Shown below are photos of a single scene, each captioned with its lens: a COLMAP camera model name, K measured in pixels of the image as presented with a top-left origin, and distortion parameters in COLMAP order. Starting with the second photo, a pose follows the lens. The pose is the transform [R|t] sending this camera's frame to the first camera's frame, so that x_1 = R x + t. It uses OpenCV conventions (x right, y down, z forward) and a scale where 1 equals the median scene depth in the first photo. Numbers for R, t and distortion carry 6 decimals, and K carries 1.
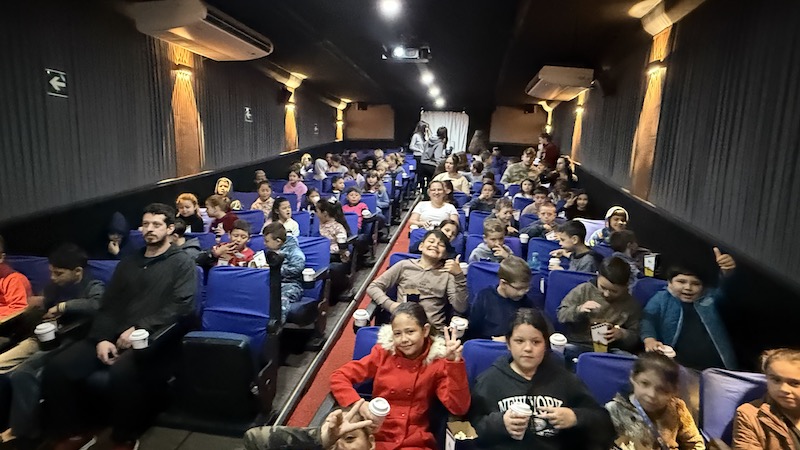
lens RADIAL K [[419.7, 0, 397.1], [0, 419.7, 231.0], [0, 0, 1]] dist [0.009683, 0.001714]
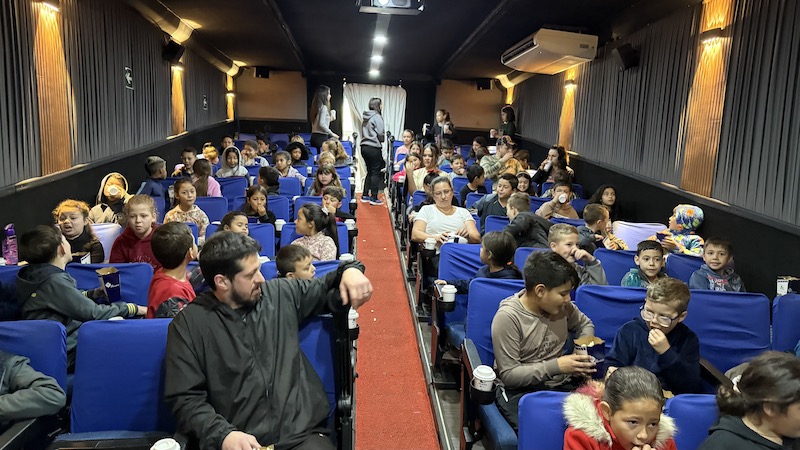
lens RADIAL K [[551.7, 0, 400.4], [0, 551.7, 232.1], [0, 0, 1]] dist [0.063055, -0.068354]
pose [[0.968517, -0.034633, 0.246525, -0.279071], [0.039112, 0.999146, -0.013295, -0.015326], [-0.245854, 0.022519, 0.969045, 0.099490]]
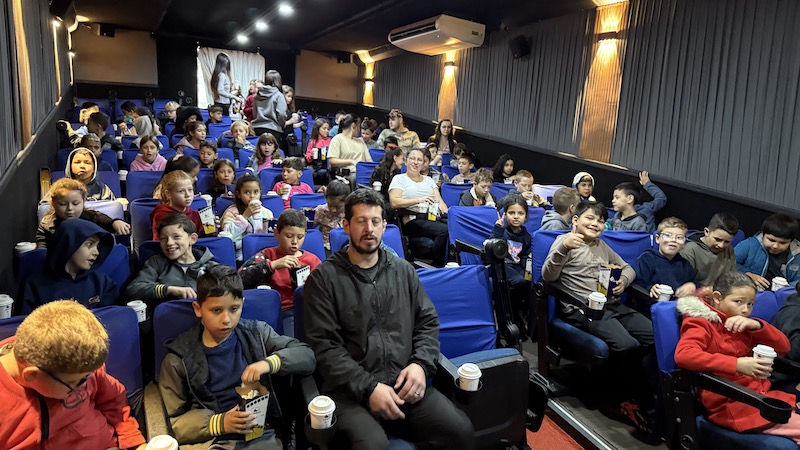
lens RADIAL K [[551.7, 0, 395.2], [0, 551.7, 237.0], [0, 0, 1]] dist [0.063055, -0.068354]
pose [[0.803105, -0.108118, 0.585945, -0.739098], [0.082881, 0.994110, 0.069835, -0.032193], [-0.590044, -0.007522, 0.807336, 0.183169]]
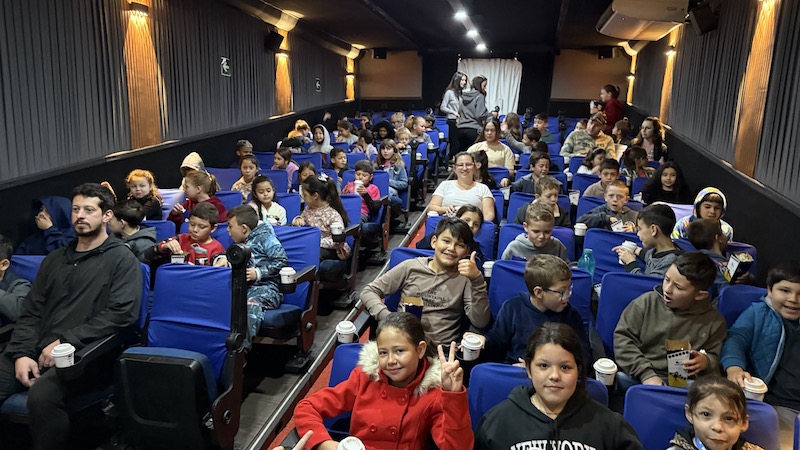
lens RADIAL K [[551.7, 0, 399.6], [0, 551.7, 227.8], [0, 0, 1]] dist [0.063055, -0.068354]
pose [[0.997949, 0.003790, -0.063901, 0.050341], [-0.002723, 0.999856, 0.016777, -0.000913], [0.063955, -0.016569, 0.997815, -0.000801]]
